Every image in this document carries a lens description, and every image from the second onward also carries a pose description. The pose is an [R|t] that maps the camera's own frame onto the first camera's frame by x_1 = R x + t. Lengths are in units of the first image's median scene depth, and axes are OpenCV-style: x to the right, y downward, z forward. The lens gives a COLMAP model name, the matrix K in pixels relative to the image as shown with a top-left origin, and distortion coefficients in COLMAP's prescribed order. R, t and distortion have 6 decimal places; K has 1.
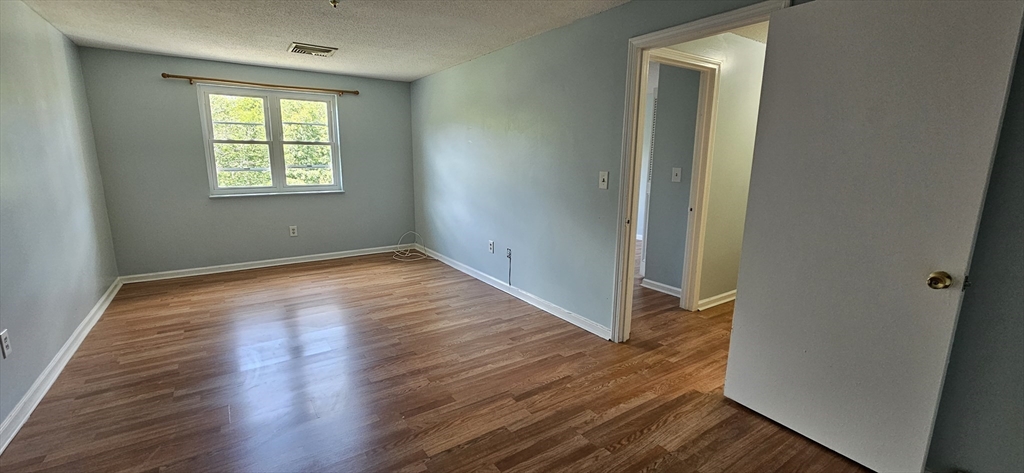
lens RADIAL K [[420.3, 0, 508.7], [0, 420.3, 235.6], [0, 0, 1]] dist [0.000904, 0.000513]
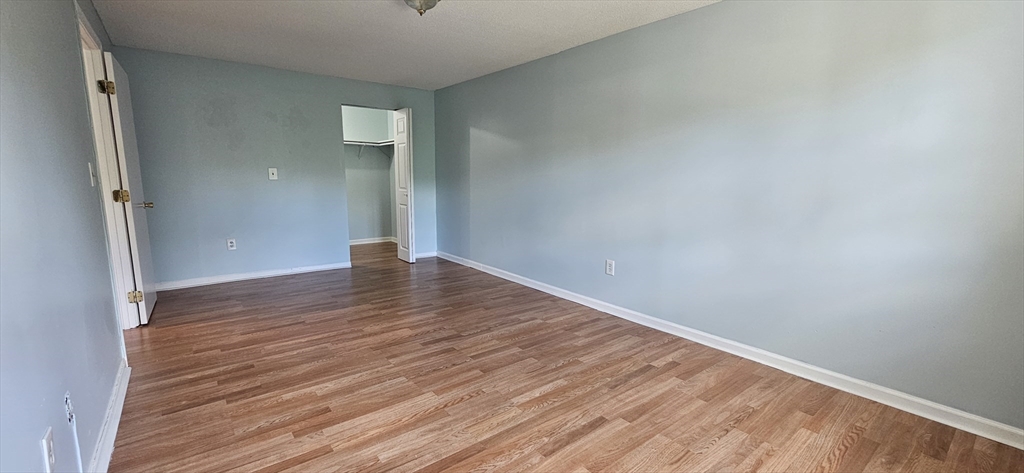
lens RADIAL K [[420.9, 0, 512.0], [0, 420.9, 236.5], [0, 0, 1]] dist [0.000114, -0.000027]
pose [[-0.997642, -0.008077, -0.068150, -0.414937], [-0.029873, 0.945143, 0.325288, -0.263846], [0.061785, 0.326556, -0.943156, 1.607218]]
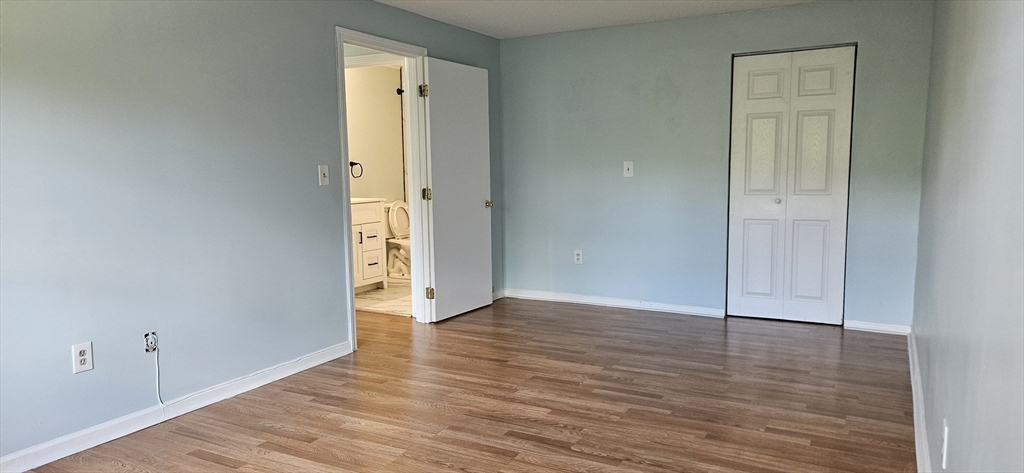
lens RADIAL K [[682.1, 0, 506.0], [0, 682.1, 242.7], [0, 0, 1]] dist [0.054907, -0.033008]
pose [[-0.444050, -0.104419, 0.889897, -1.089137], [0.175617, 0.963779, 0.200719, -0.194640], [-0.878623, 0.245411, -0.409628, 1.158996]]
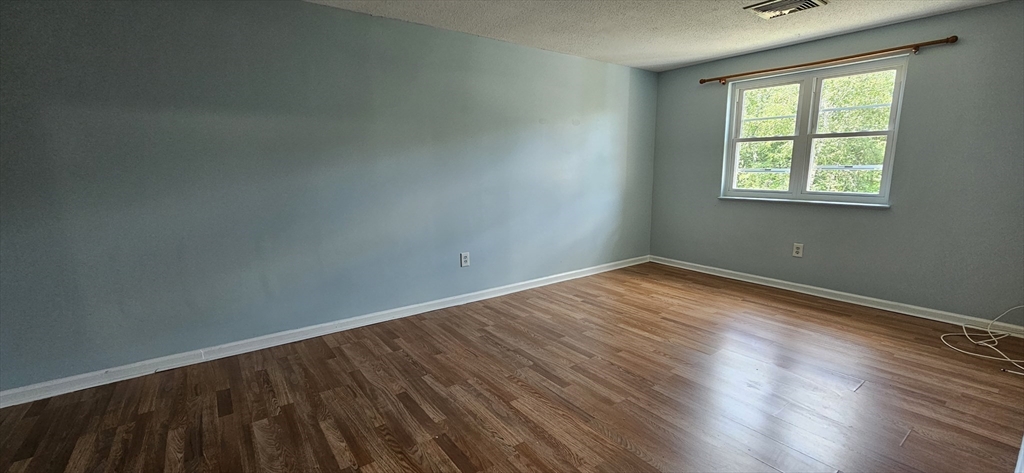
lens RADIAL K [[423.8, 0, 512.0], [0, 423.8, 236.5], [0, 0, 1]] dist [-0.003482, -0.000136]
pose [[0.038006, 0.157257, -0.986826, 0.366159], [-0.176957, 0.972991, 0.148237, -0.089421], [0.983484, 0.168992, 0.064808, 0.661438]]
